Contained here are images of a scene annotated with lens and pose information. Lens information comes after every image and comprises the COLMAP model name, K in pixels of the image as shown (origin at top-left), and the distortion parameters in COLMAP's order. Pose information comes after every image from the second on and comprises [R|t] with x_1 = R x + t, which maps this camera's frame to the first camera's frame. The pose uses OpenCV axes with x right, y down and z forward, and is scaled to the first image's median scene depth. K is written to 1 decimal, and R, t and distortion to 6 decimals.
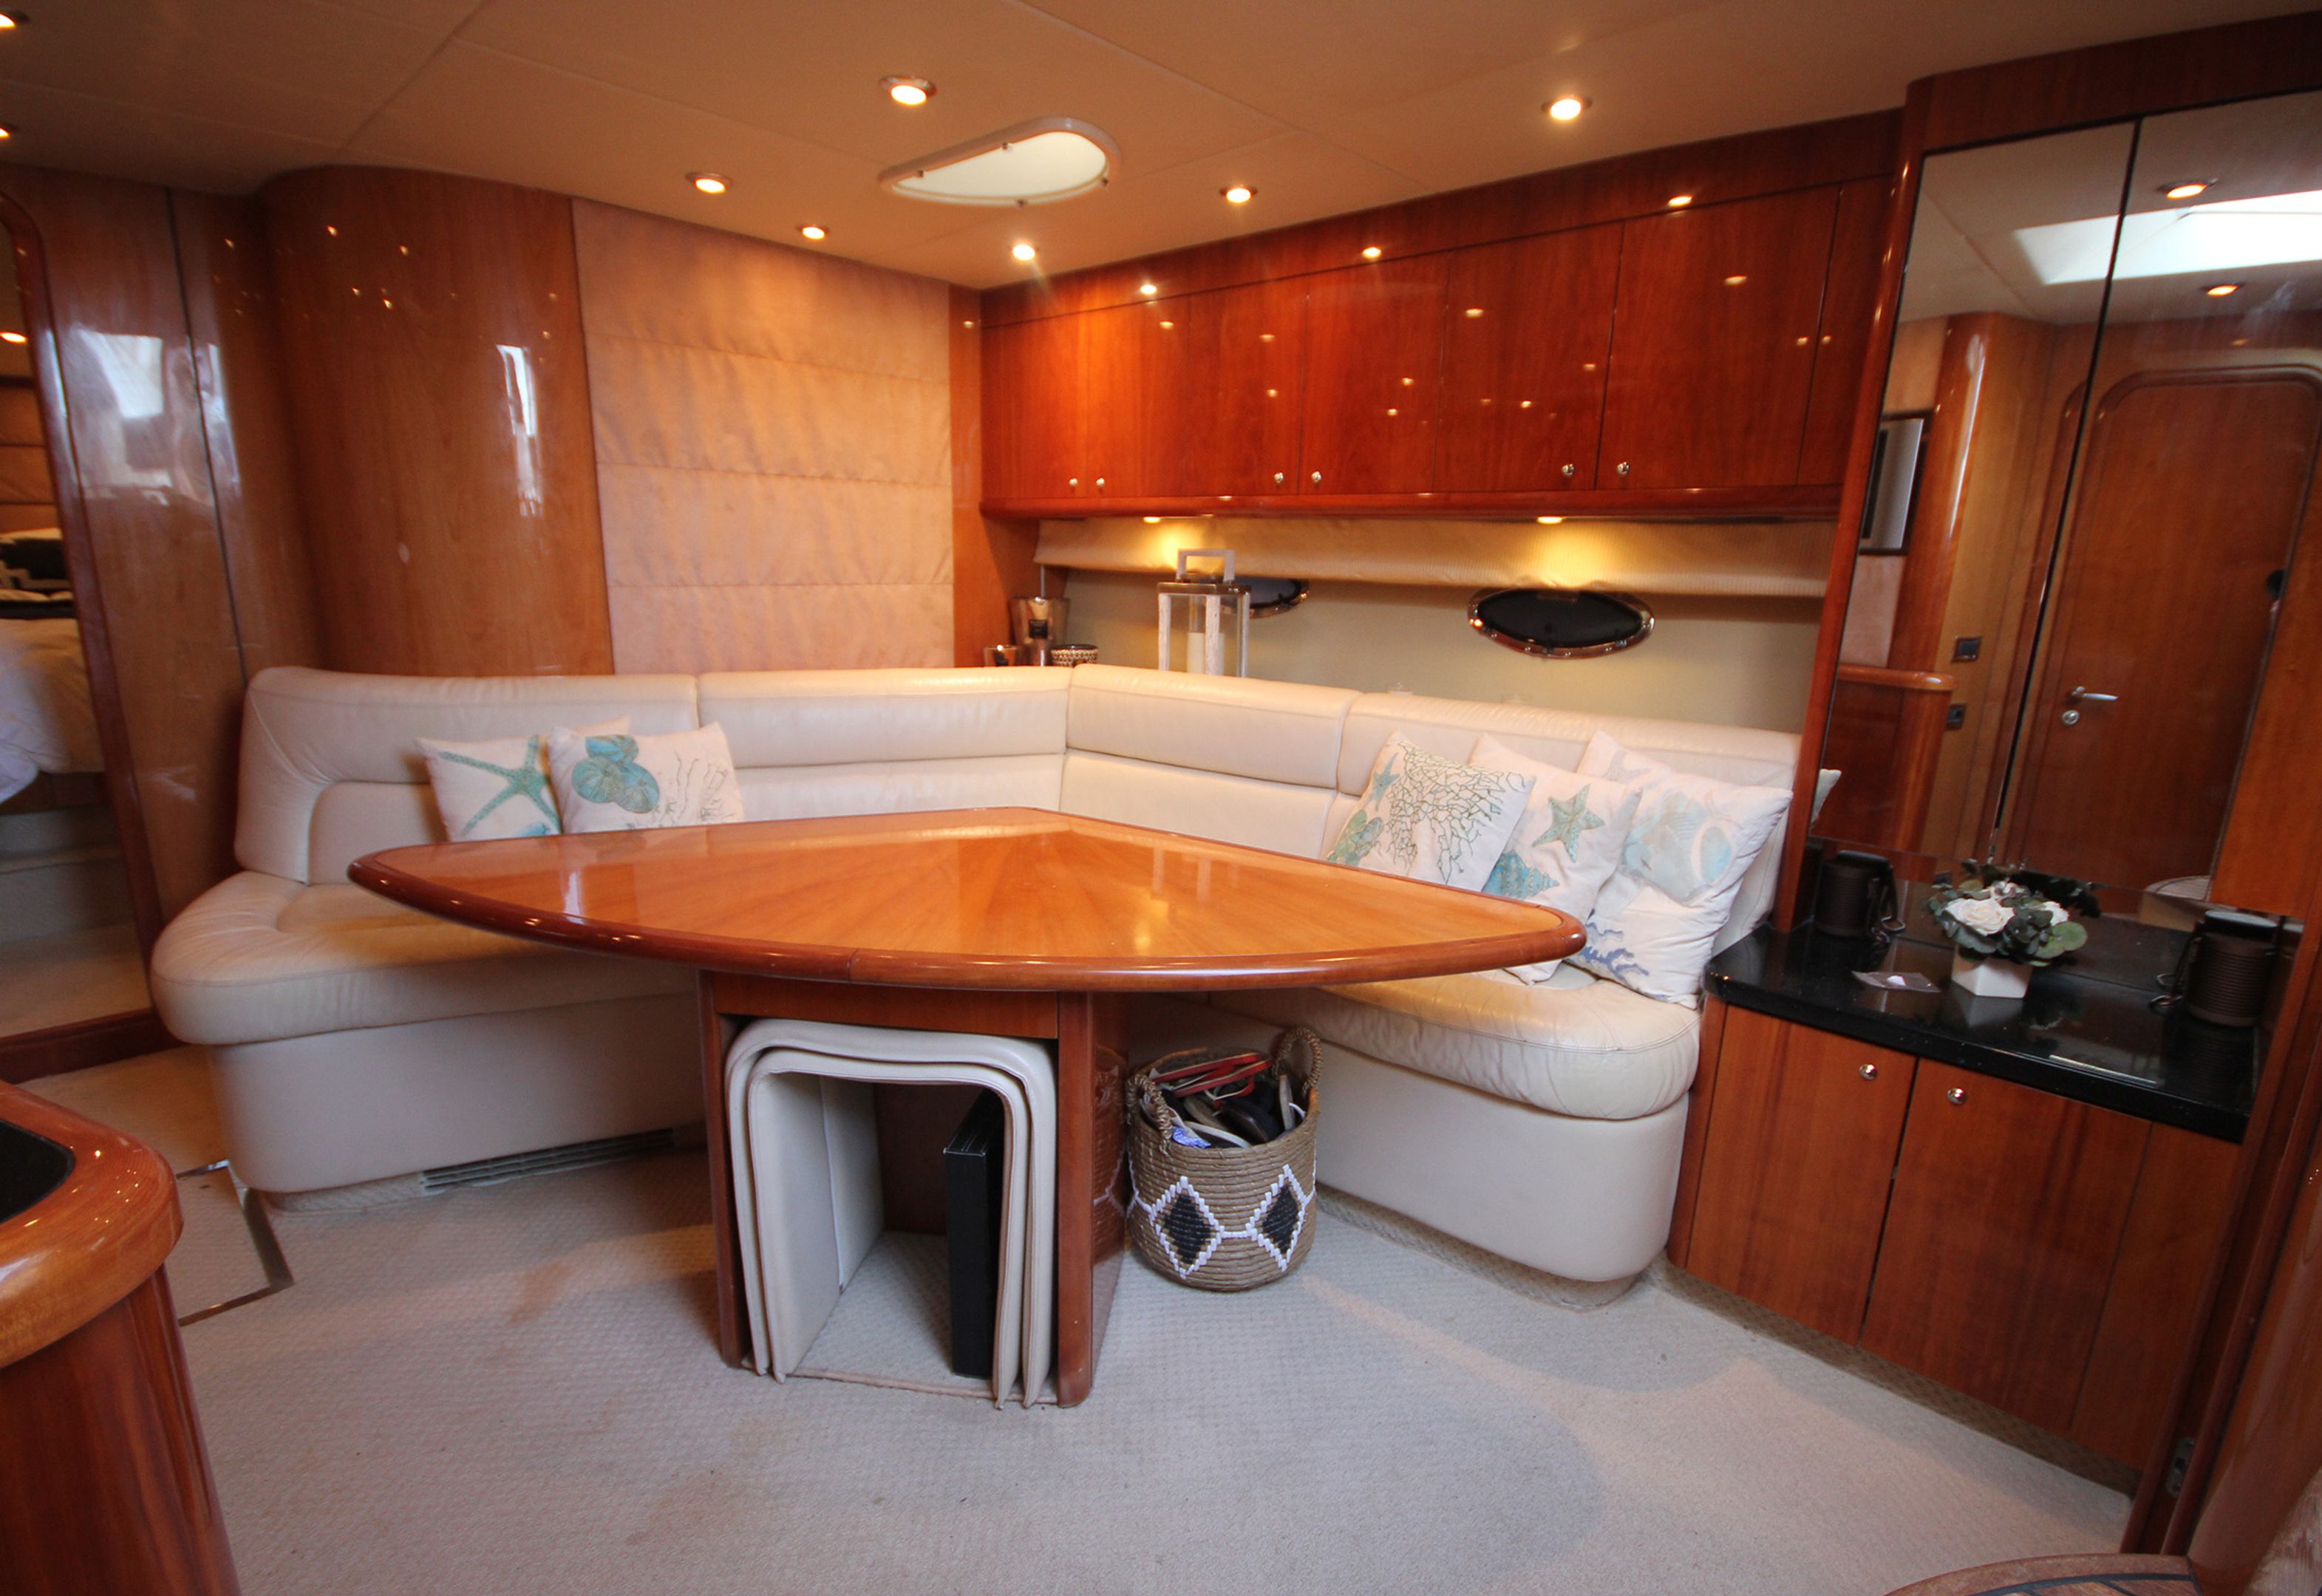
lens RADIAL K [[1105.1, 0, 1155.6], [0, 1105.1, 820.8], [0, 0, 1]] dist [-0.000856, -0.007364]
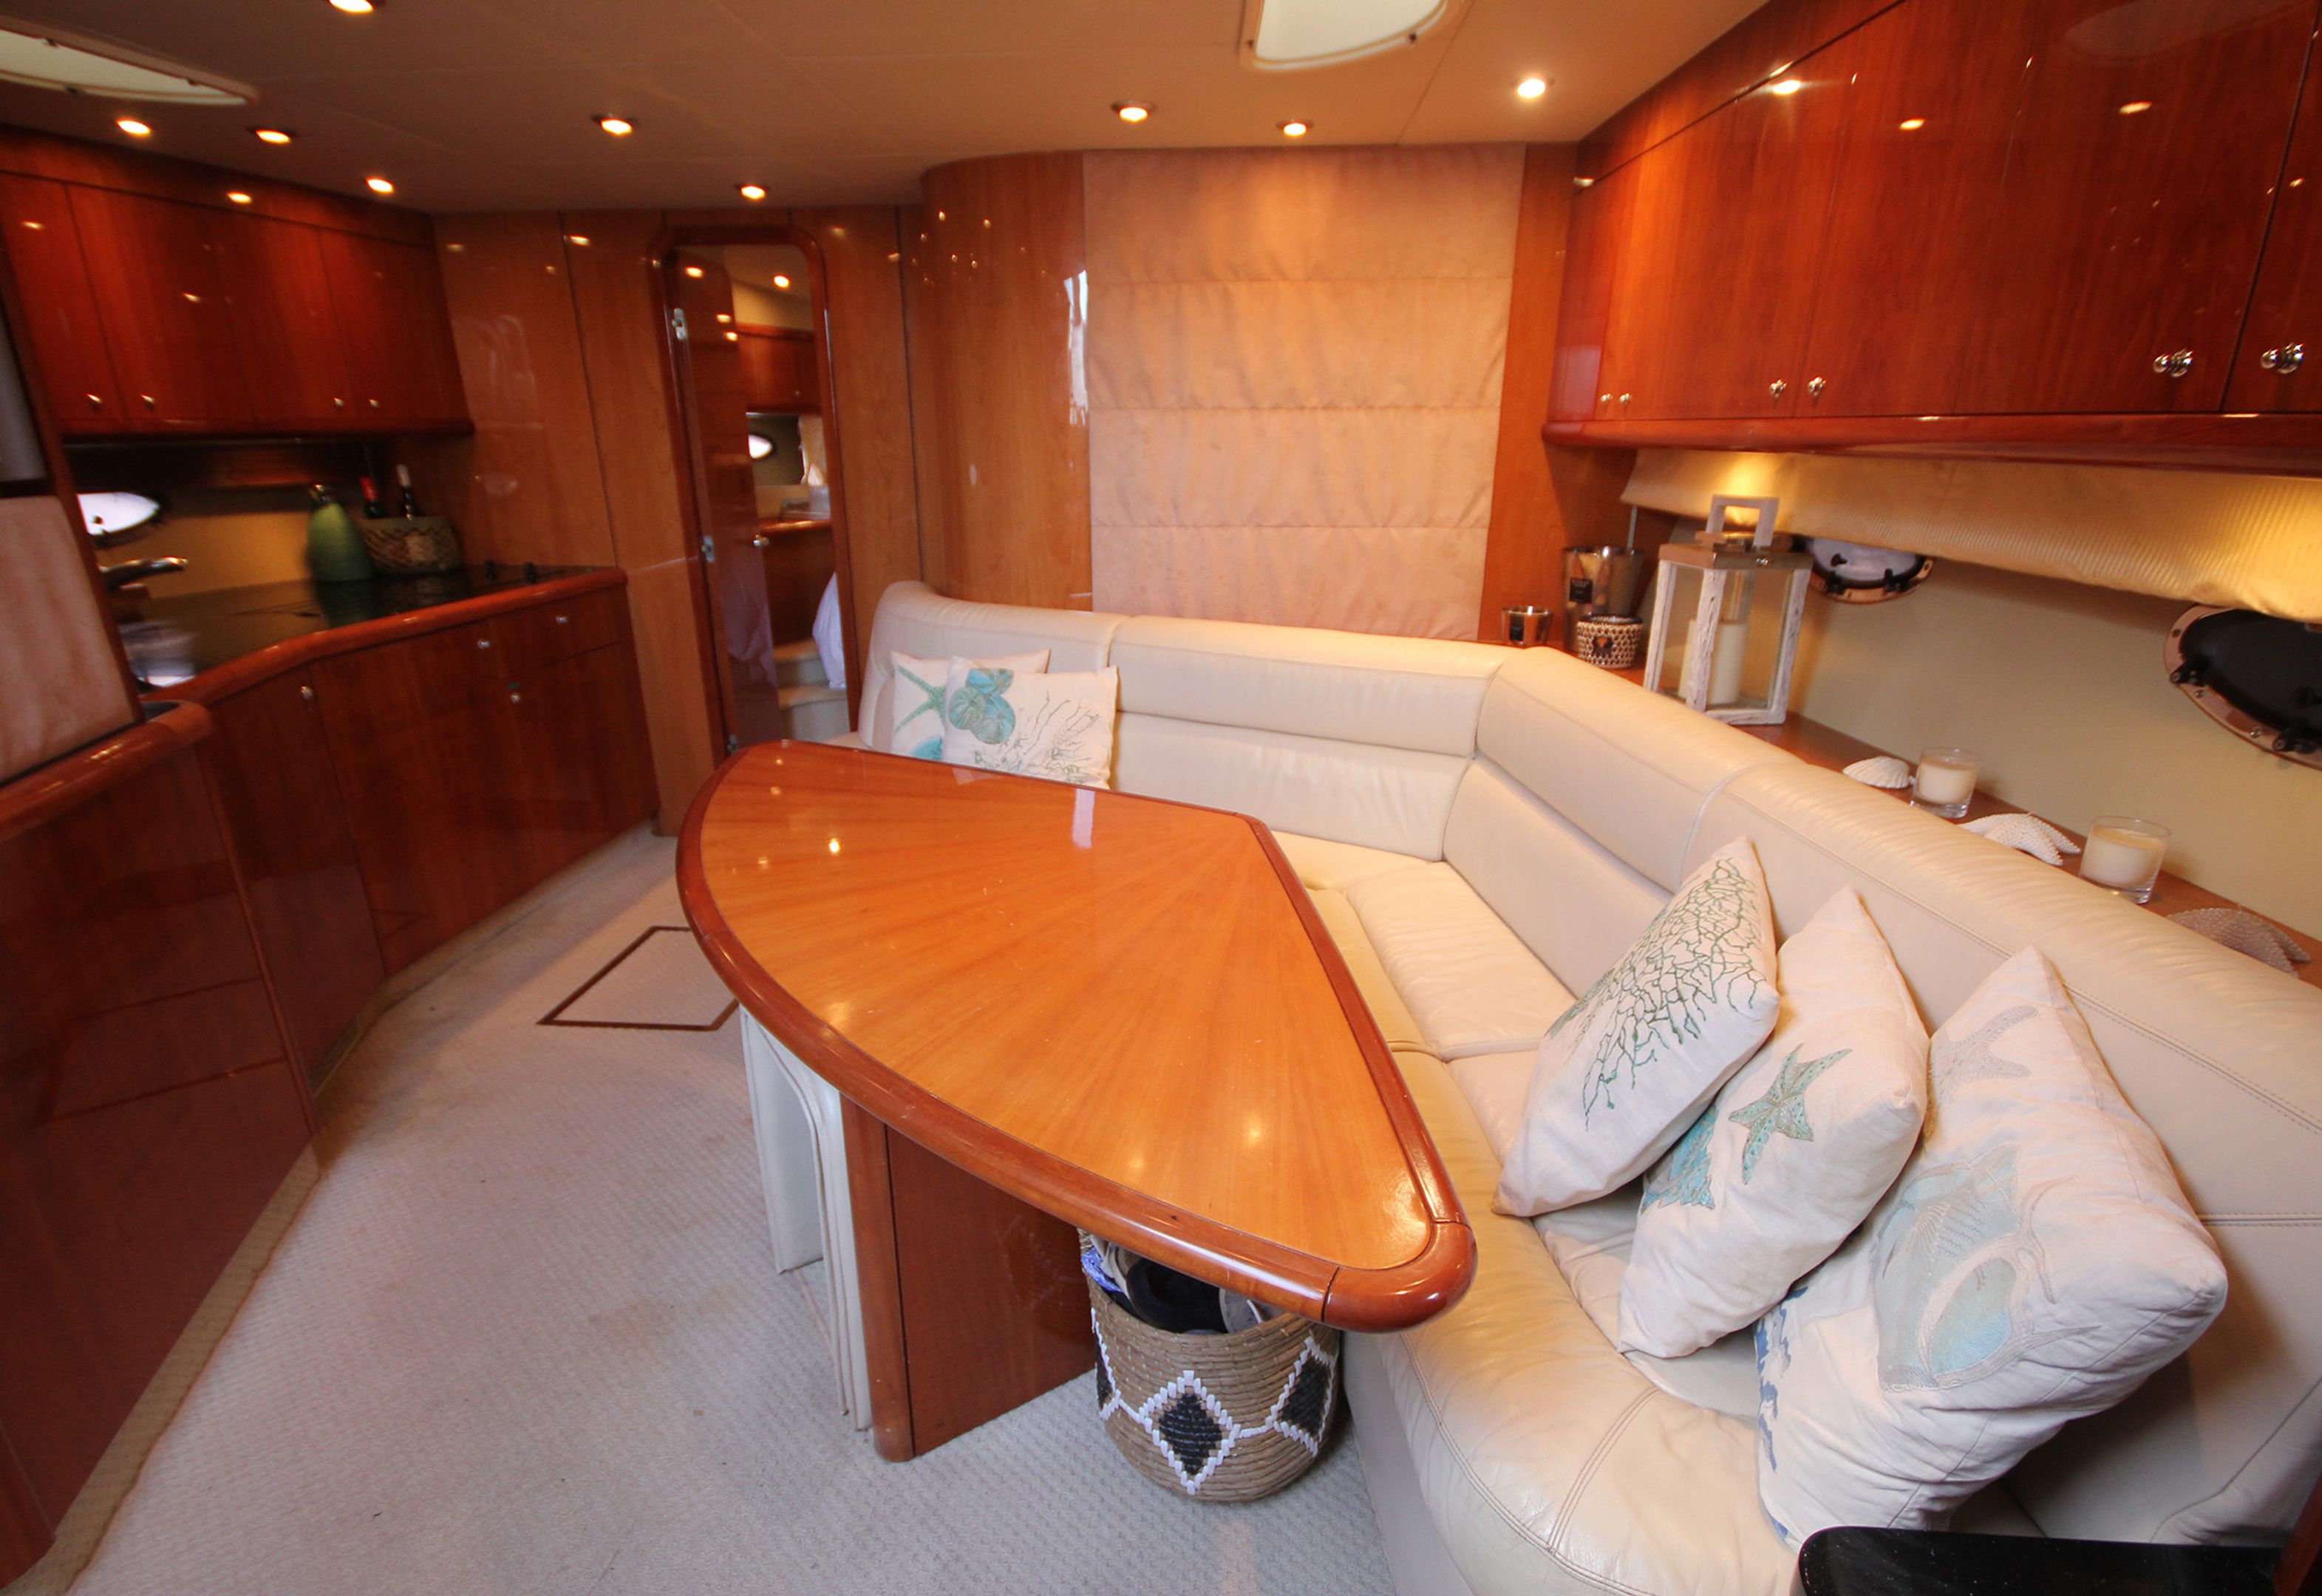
lens RADIAL K [[1105.1, 0, 1155.6], [0, 1105.1, 820.8], [0, 0, 1]] dist [-0.000856, -0.007364]
pose [[0.641623, 0.232795, -0.730840, 0.375978], [-0.166001, 0.972393, 0.164001, -0.113752], [0.748842, 0.016093, 0.662553, 0.321026]]
